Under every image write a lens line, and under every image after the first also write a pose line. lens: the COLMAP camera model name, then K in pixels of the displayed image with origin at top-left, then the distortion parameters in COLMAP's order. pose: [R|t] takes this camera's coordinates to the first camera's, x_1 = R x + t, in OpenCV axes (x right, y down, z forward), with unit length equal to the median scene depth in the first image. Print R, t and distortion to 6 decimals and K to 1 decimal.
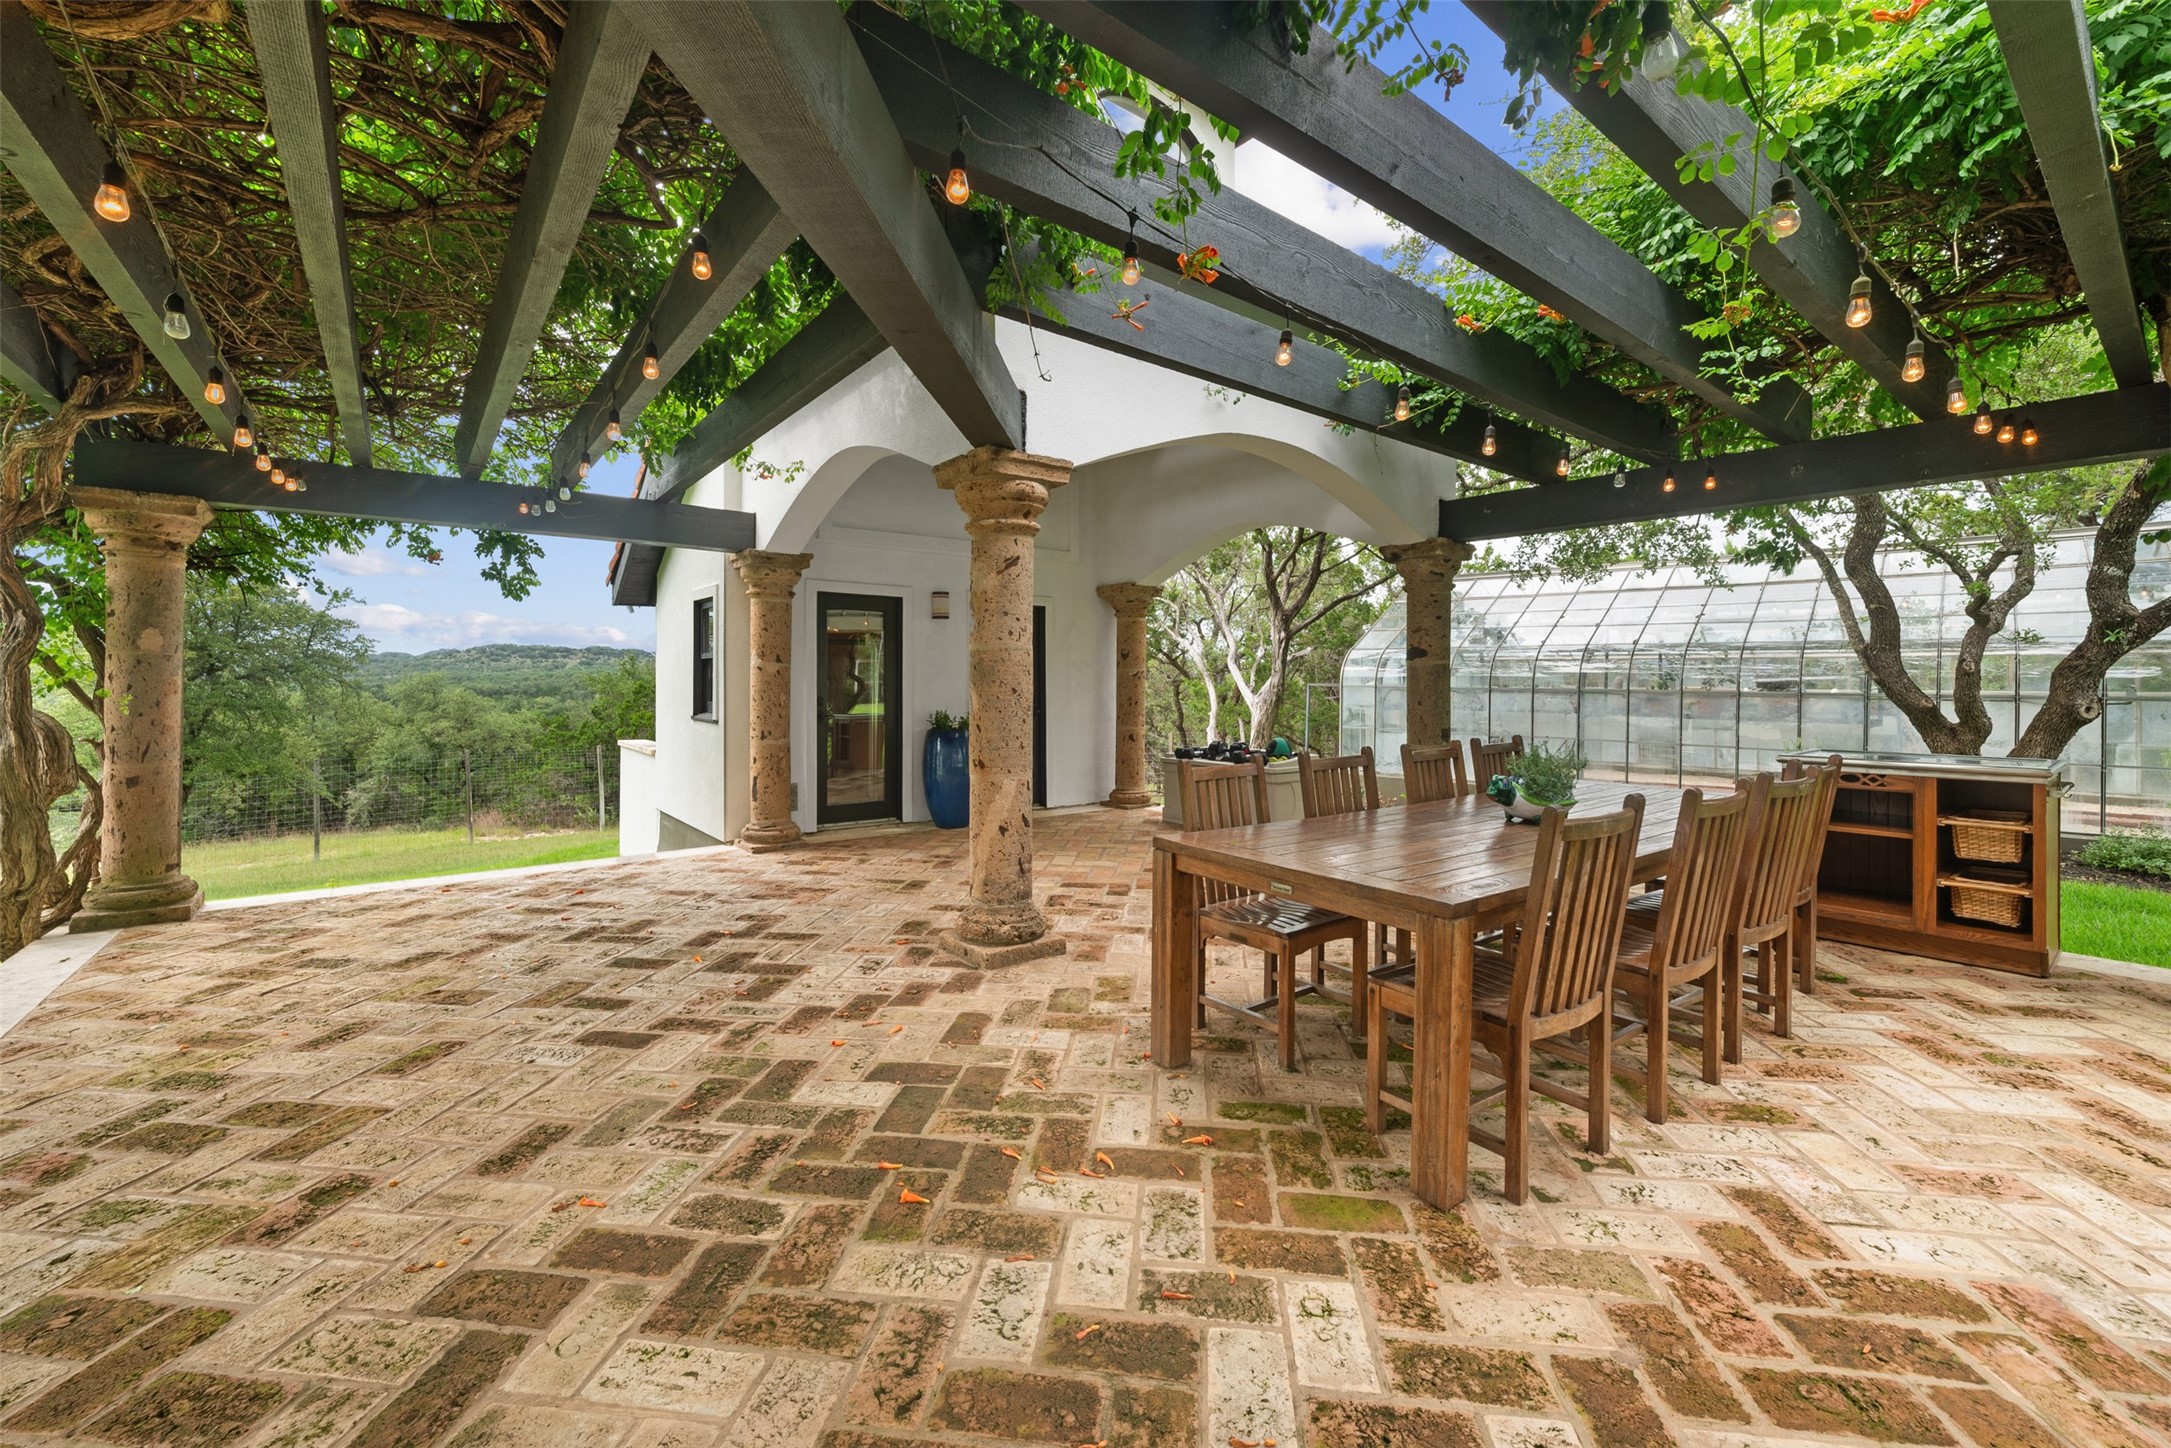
lens RADIAL K [[880.3, 0, 1091.8], [0, 880.3, 686.4], [0, 0, 1]] dist [-0.001932, 0.000293]
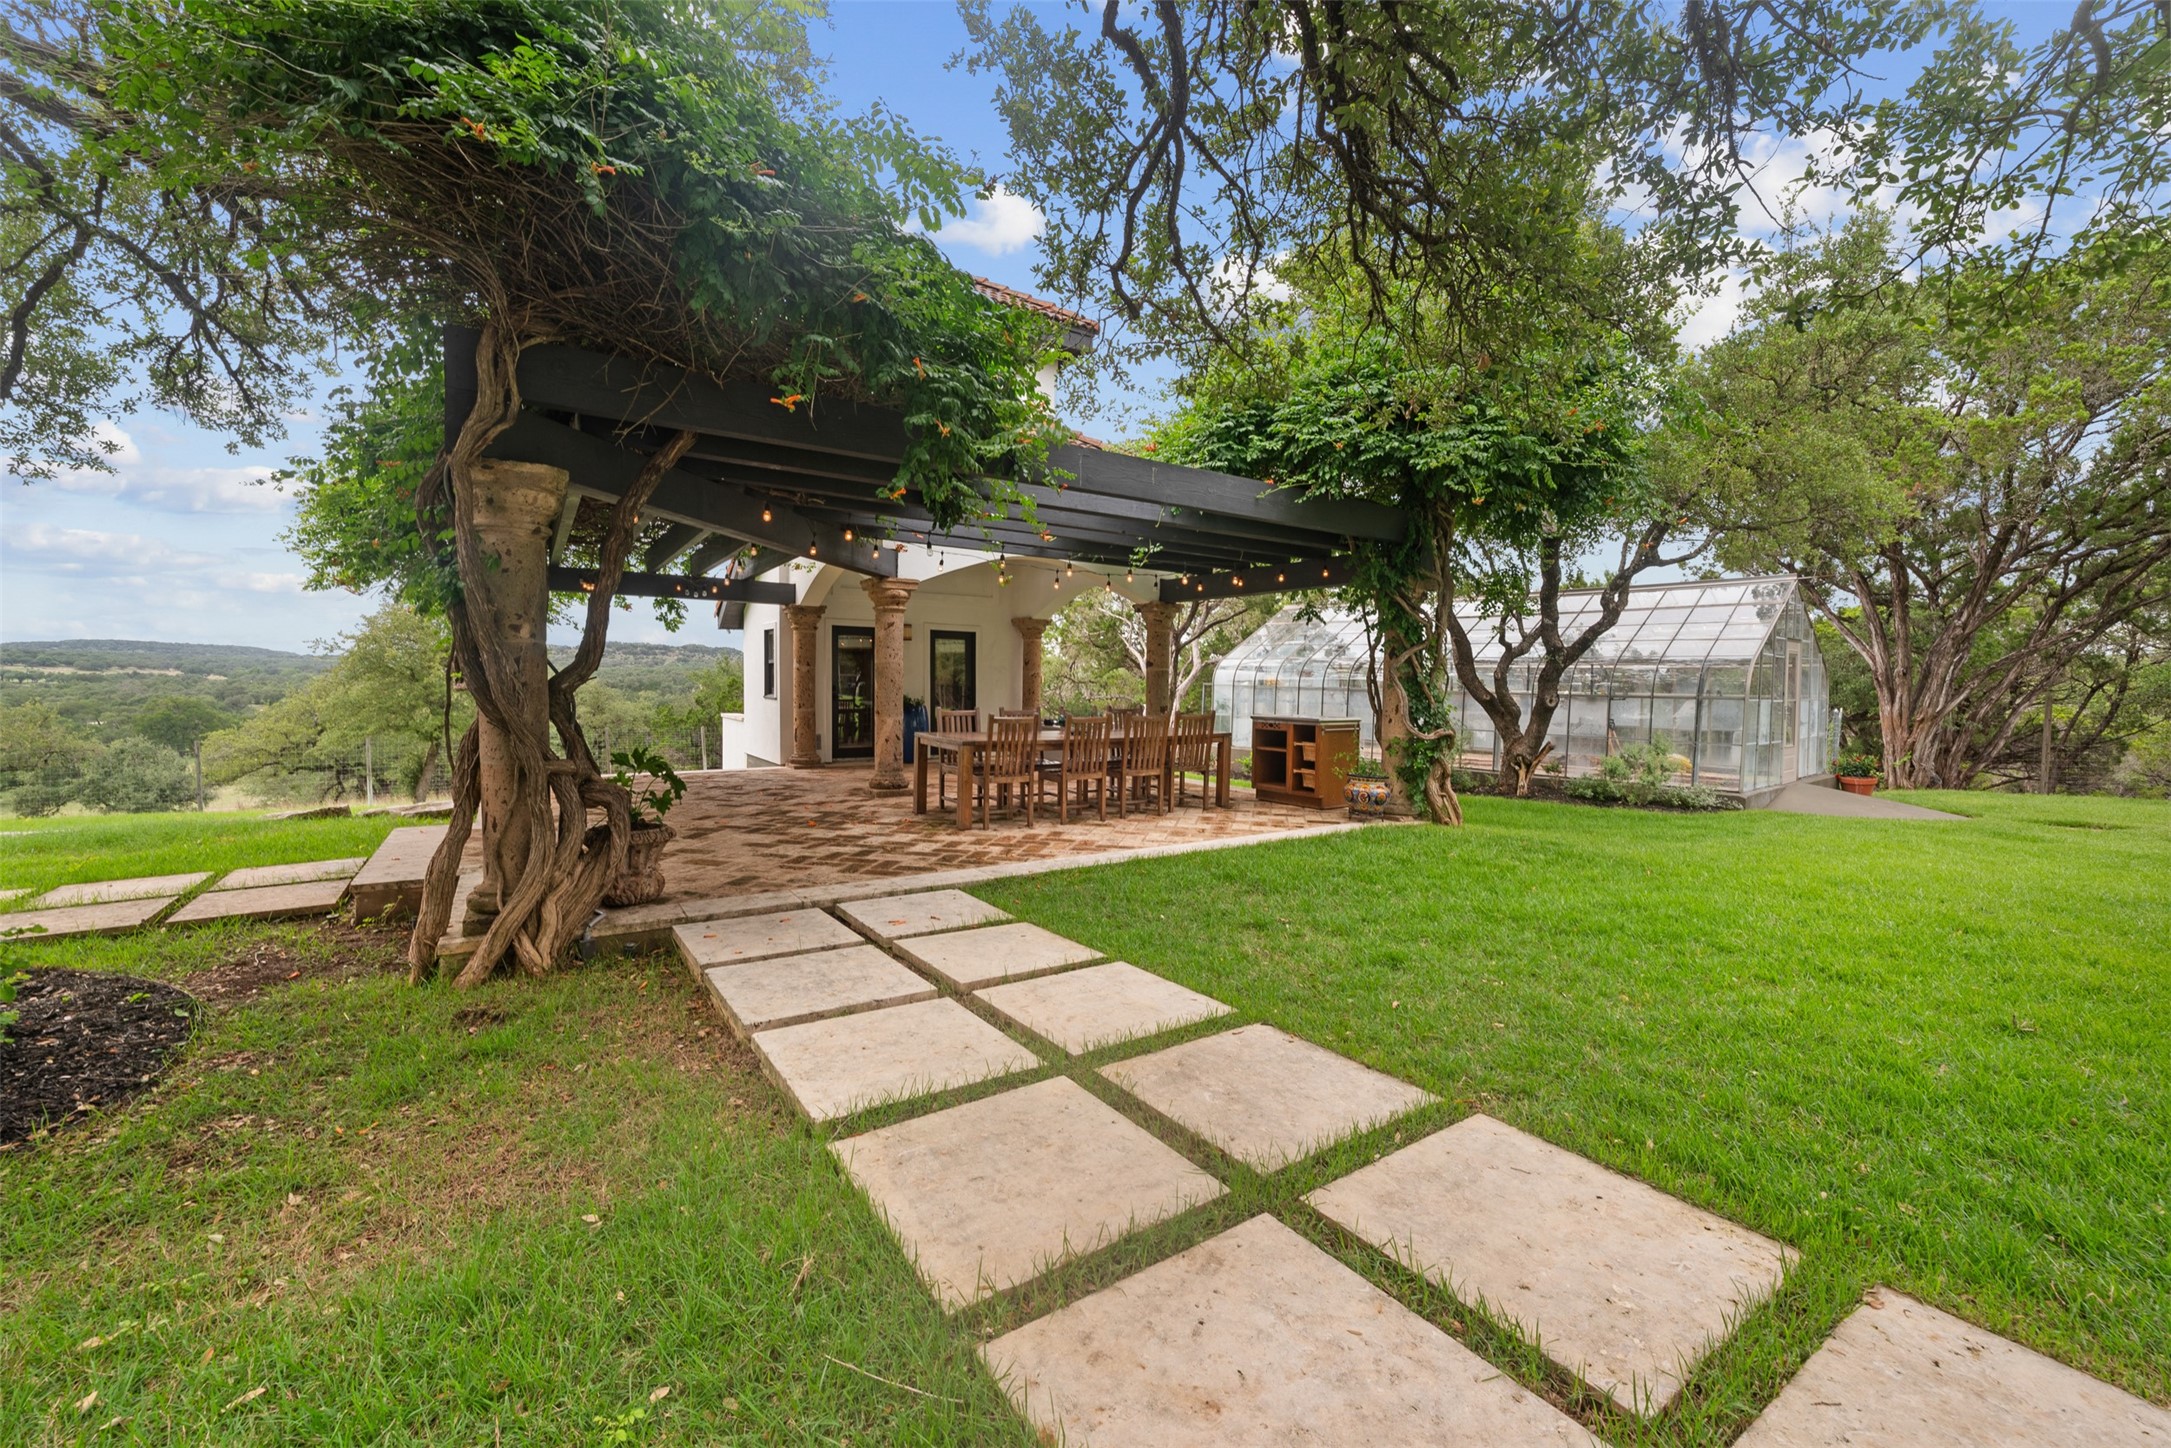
lens RADIAL K [[880.3, 0, 1087.5], [0, 880.3, 726.3], [0, 0, 1]] dist [-0.001932, 0.000293]
pose [[0.995916, 0.015815, -0.088888, 0.385959], [-0.011838, 0.998913, 0.045087, 0.008589], [0.089504, -0.043851, 0.995021, -0.771319]]
